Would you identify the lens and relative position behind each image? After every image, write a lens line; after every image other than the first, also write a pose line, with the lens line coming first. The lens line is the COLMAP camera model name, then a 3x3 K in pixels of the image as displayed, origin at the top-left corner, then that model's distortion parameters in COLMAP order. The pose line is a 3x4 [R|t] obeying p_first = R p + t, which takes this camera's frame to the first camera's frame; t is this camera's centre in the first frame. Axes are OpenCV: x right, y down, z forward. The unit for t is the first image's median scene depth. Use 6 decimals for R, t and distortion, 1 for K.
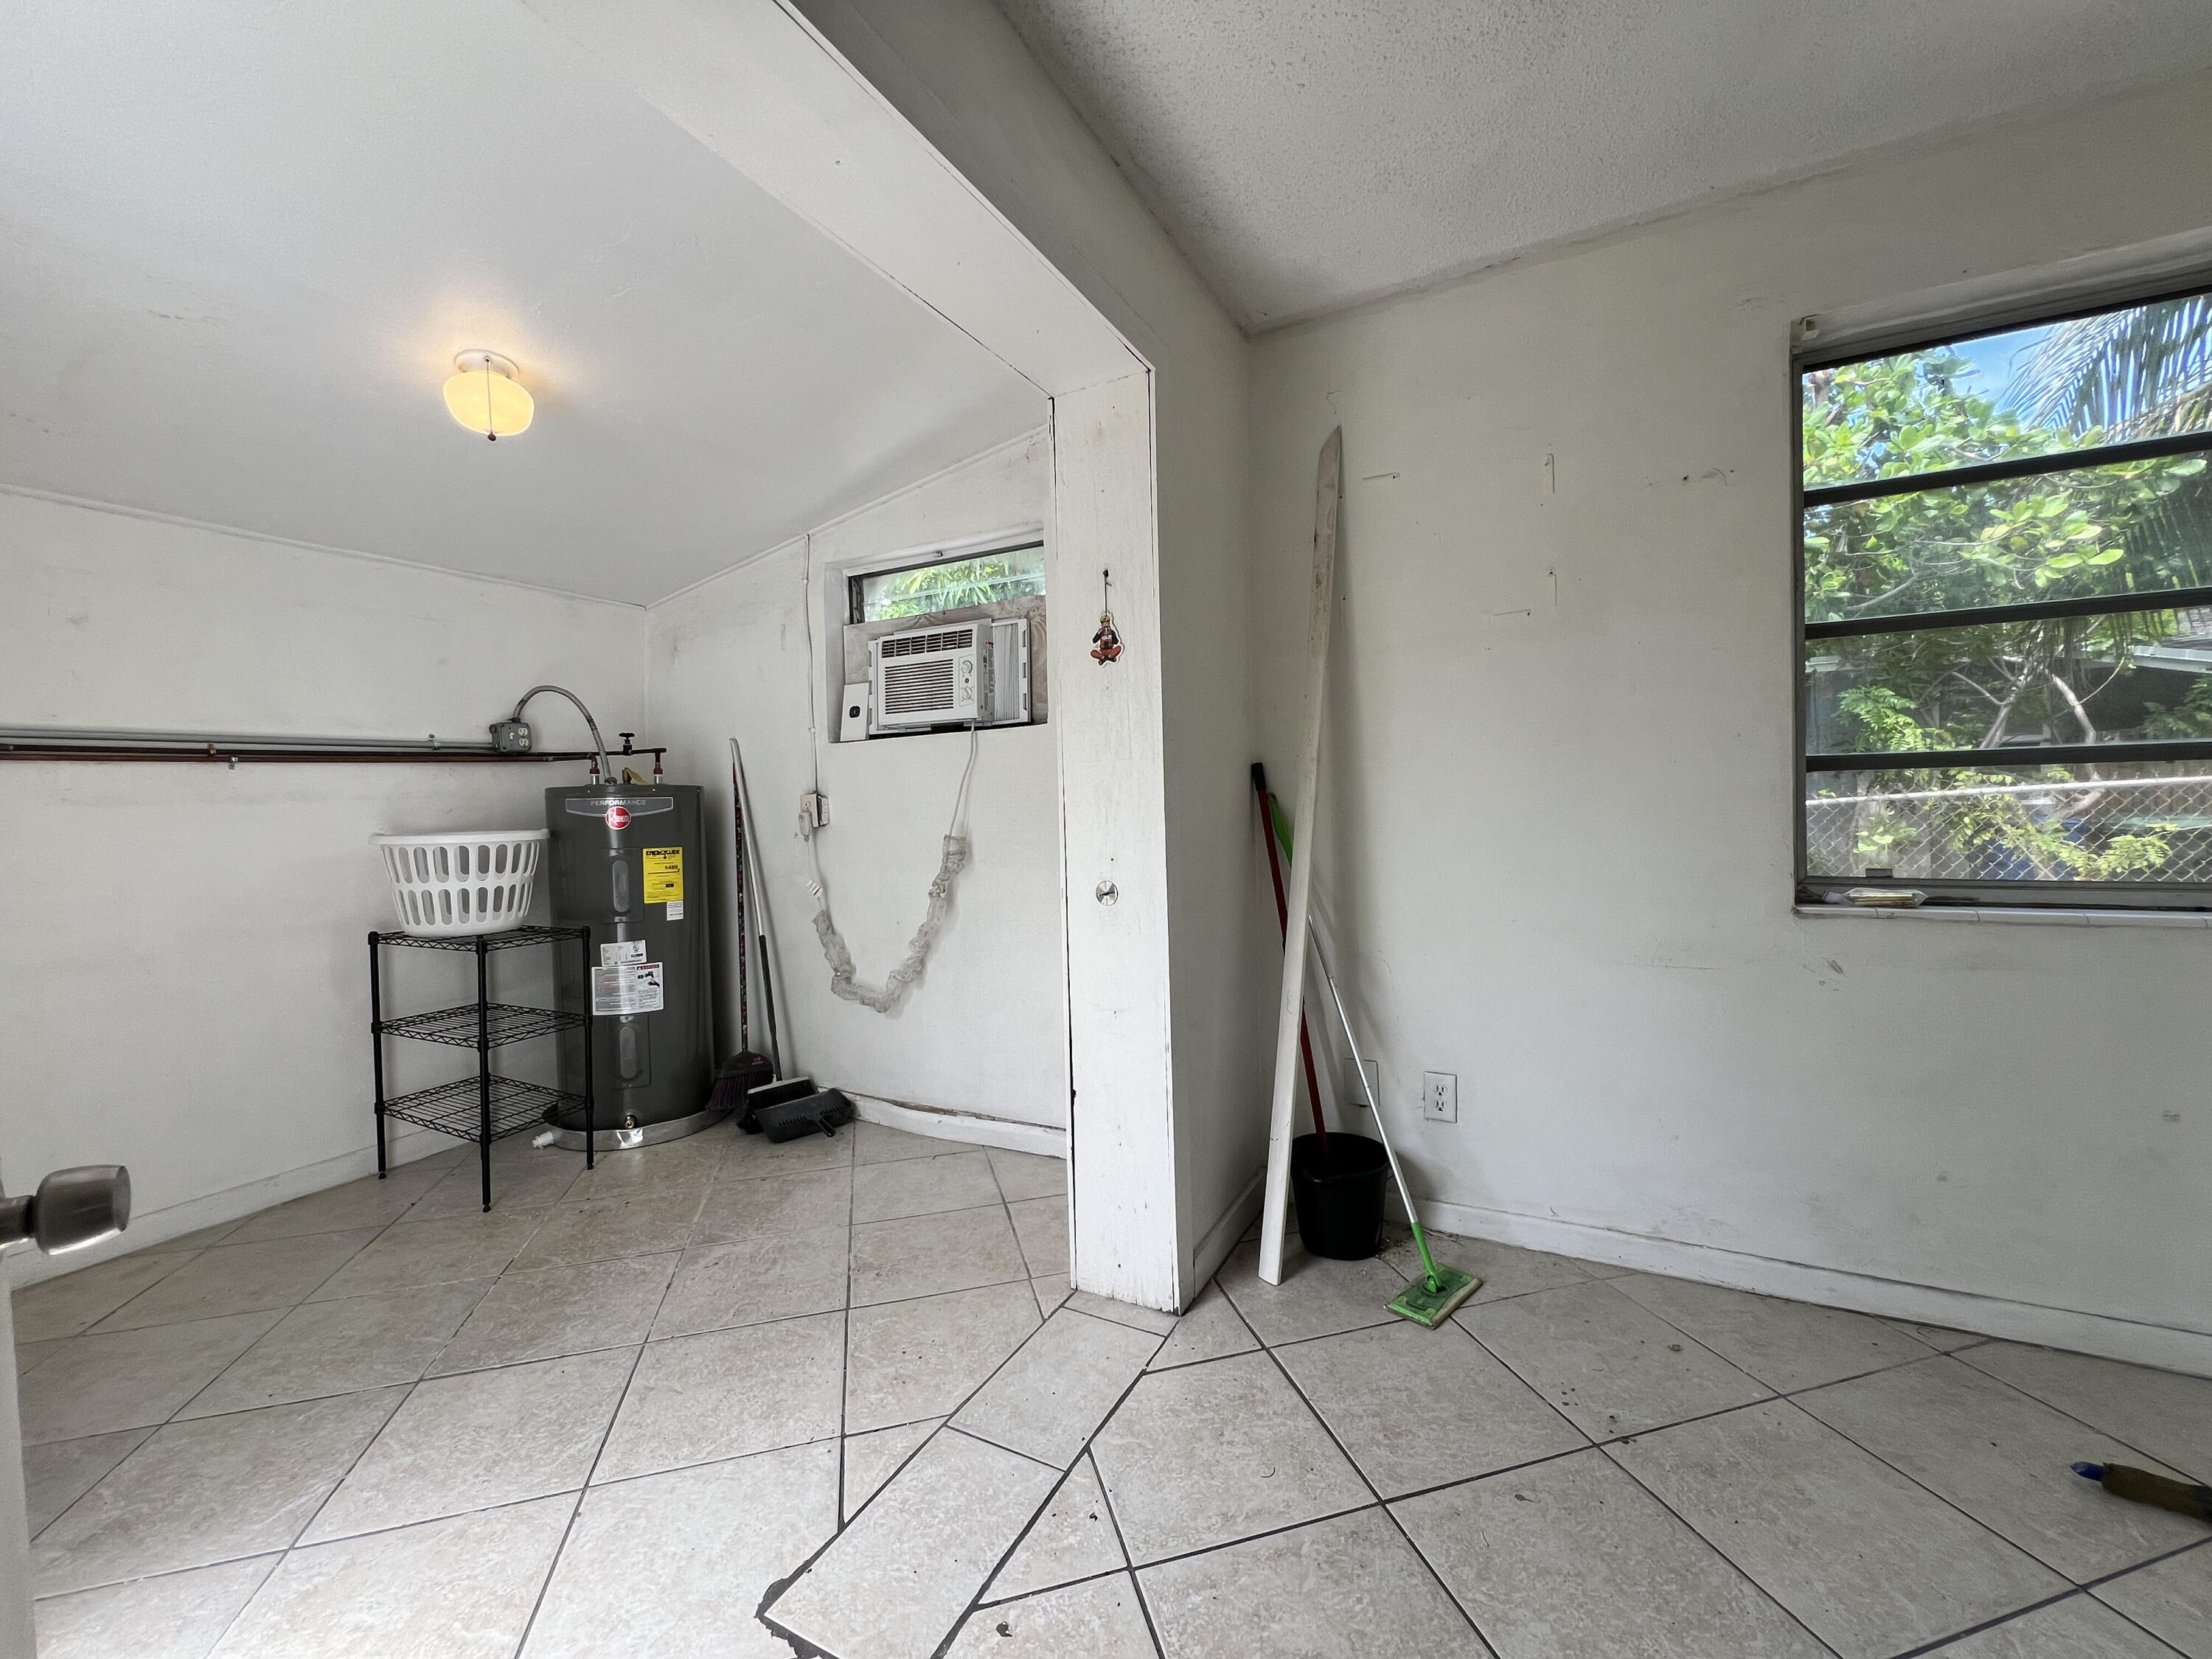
lens RADIAL K [[886.6, 0, 1097.4], [0, 886.6, 822.9], [0, 0, 1]] dist [-0.004495, 0.000730]
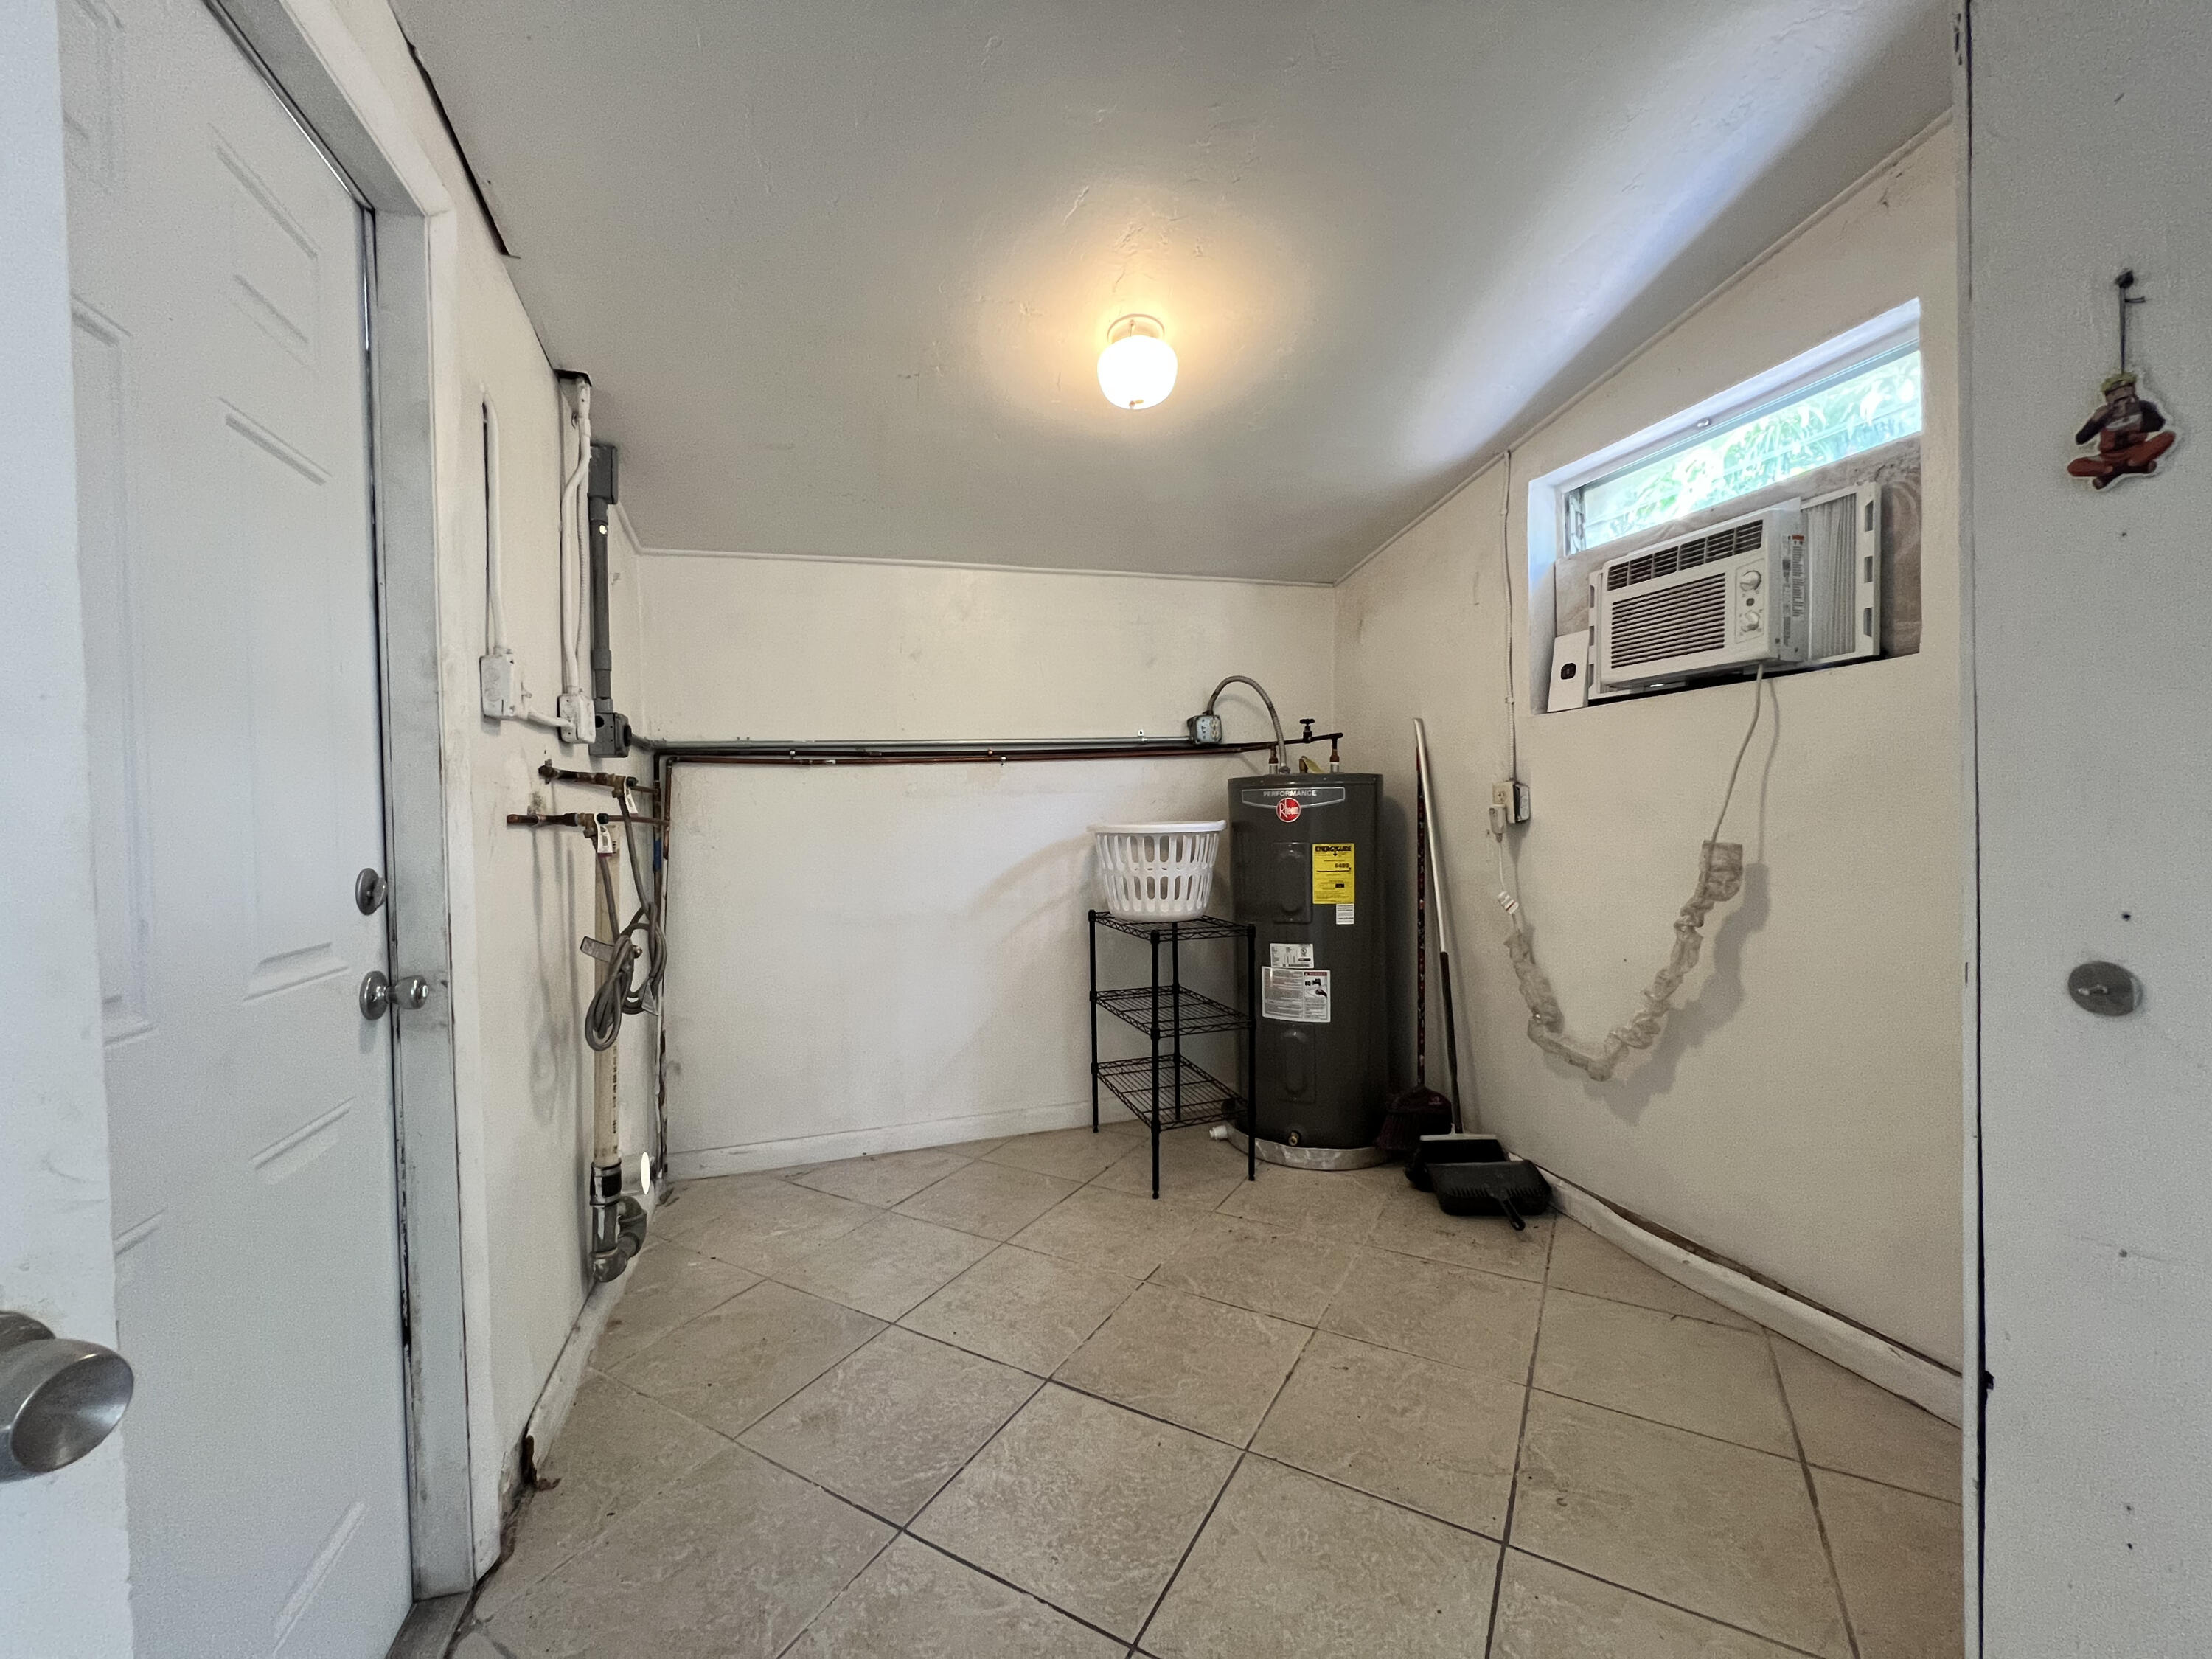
lens RADIAL K [[886.6, 0, 1100.0], [0, 886.6, 824.5], [0, 0, 1]] dist [-0.004495, 0.000730]
pose [[0.706774, 0.021191, -0.707122, -0.023603], [-0.011734, 0.999765, 0.018233, -0.005014], [0.707342, -0.004589, 0.706857, 0.206780]]
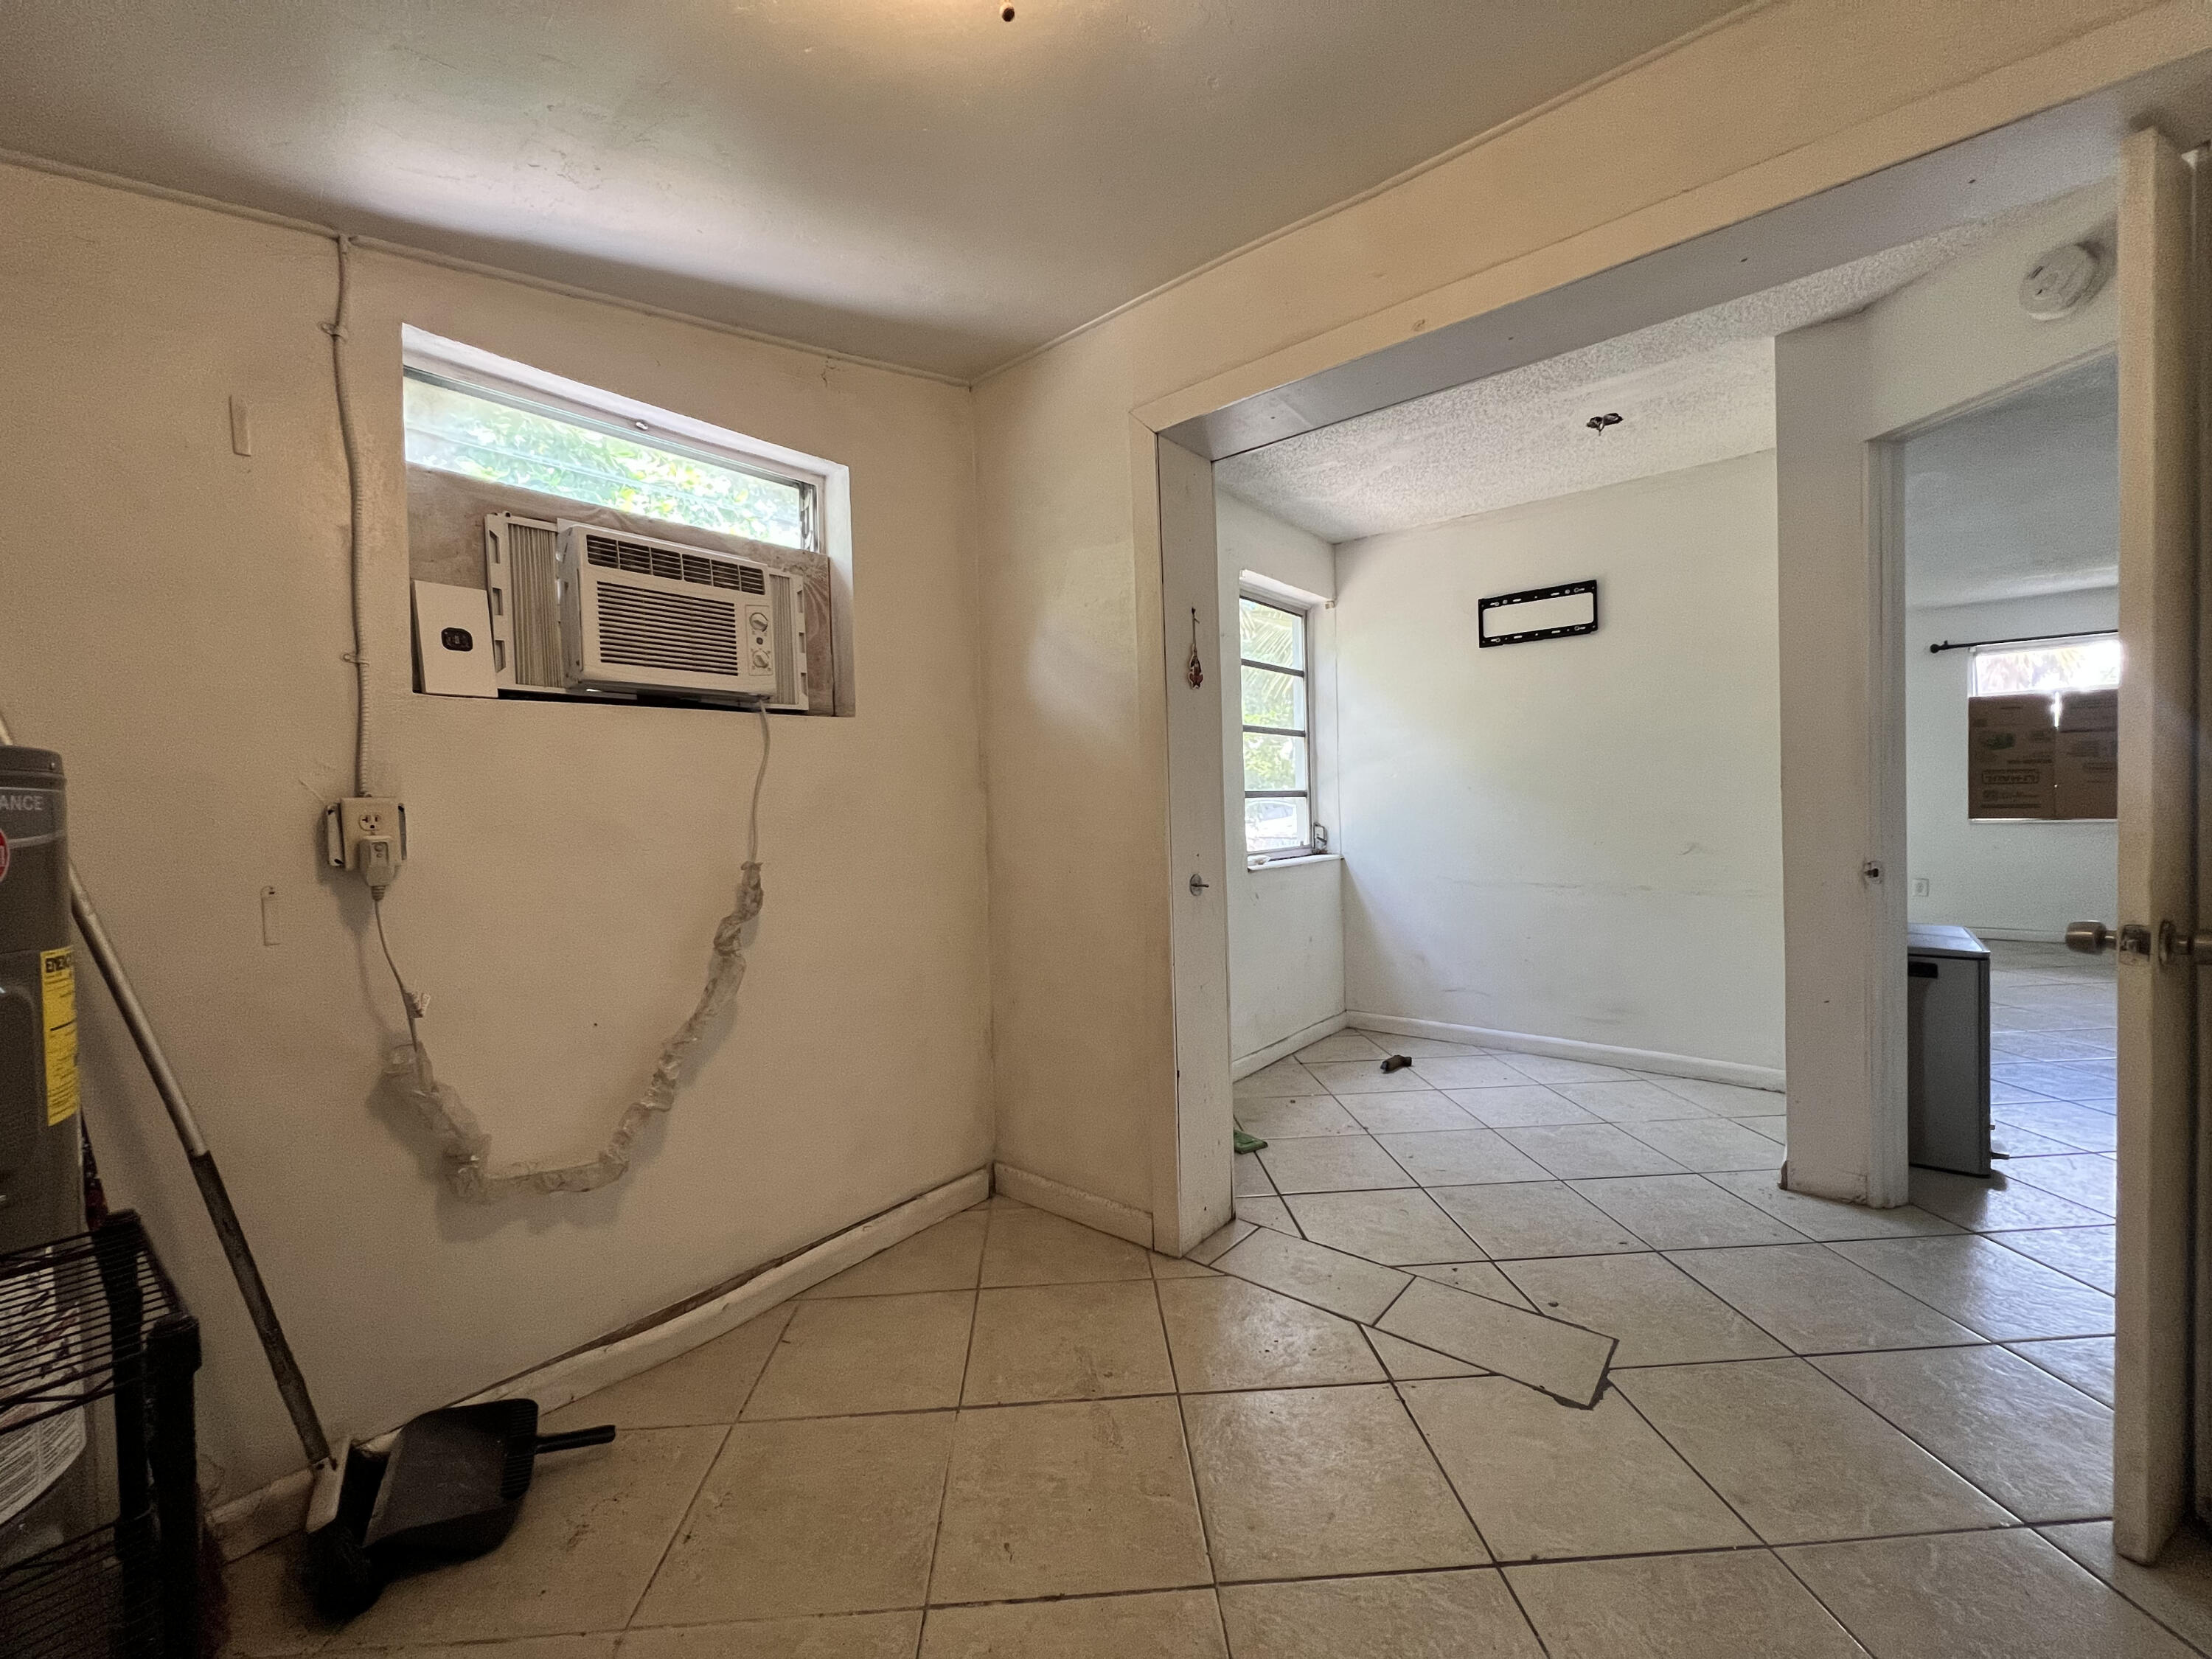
lens RADIAL K [[886.6, 0, 1102.6], [0, 886.6, 823.0], [0, 0, 1]] dist [-0.004495, 0.000730]
pose [[0.204242, 0.003621, 0.978914, -0.760742], [0.046957, 0.998806, -0.013492, 0.005636], [-0.977793, 0.048723, 0.203828, 0.584951]]
